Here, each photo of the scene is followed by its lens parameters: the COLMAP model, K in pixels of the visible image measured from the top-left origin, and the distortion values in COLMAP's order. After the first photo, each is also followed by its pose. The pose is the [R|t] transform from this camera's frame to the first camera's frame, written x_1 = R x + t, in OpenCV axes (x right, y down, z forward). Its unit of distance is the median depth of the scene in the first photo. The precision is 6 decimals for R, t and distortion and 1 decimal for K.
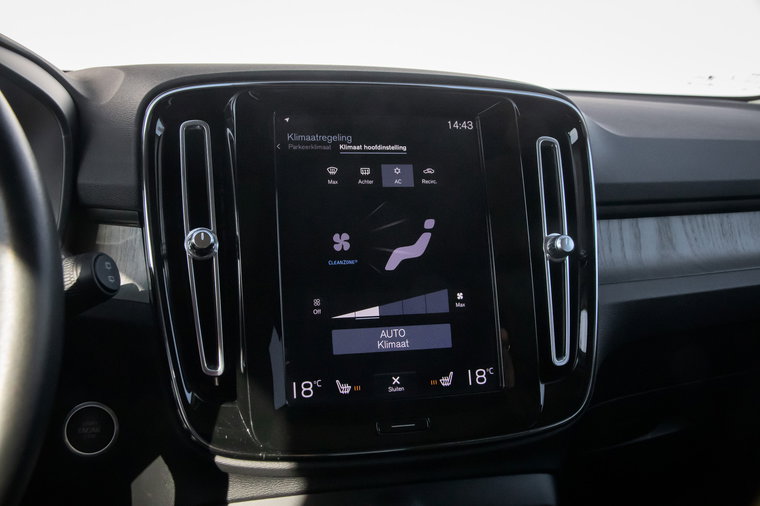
lens RADIAL K [[710.5, 0, 374.6], [0, 710.5, 255.9], [0, 0, 1]] dist [-0.015667, 0.000000]
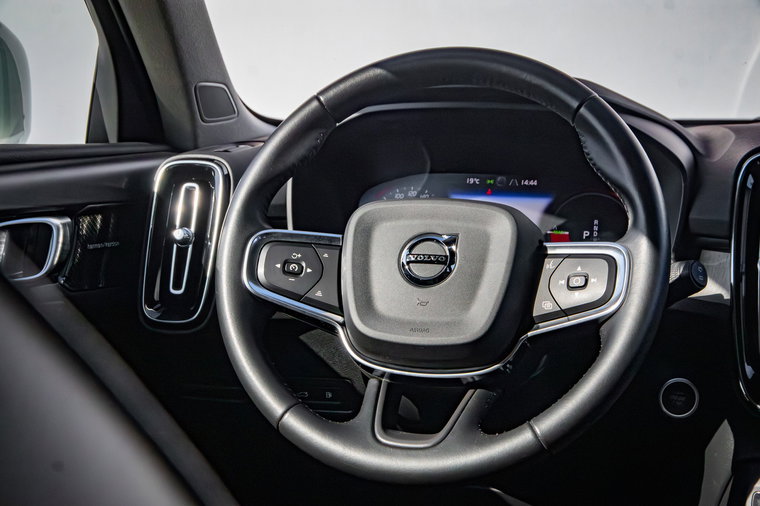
lens RADIAL K [[1401.4, 0, 373.8], [0, 1401.4, 267.1], [0, 0, 1]] dist [0.154554, 0.000000]
pose [[0.806833, 0.065763, -0.587107, 0.707695], [-0.116257, 0.992027, -0.048647, 0.198081], [0.579227, 0.107506, 0.808046, -1.569890]]
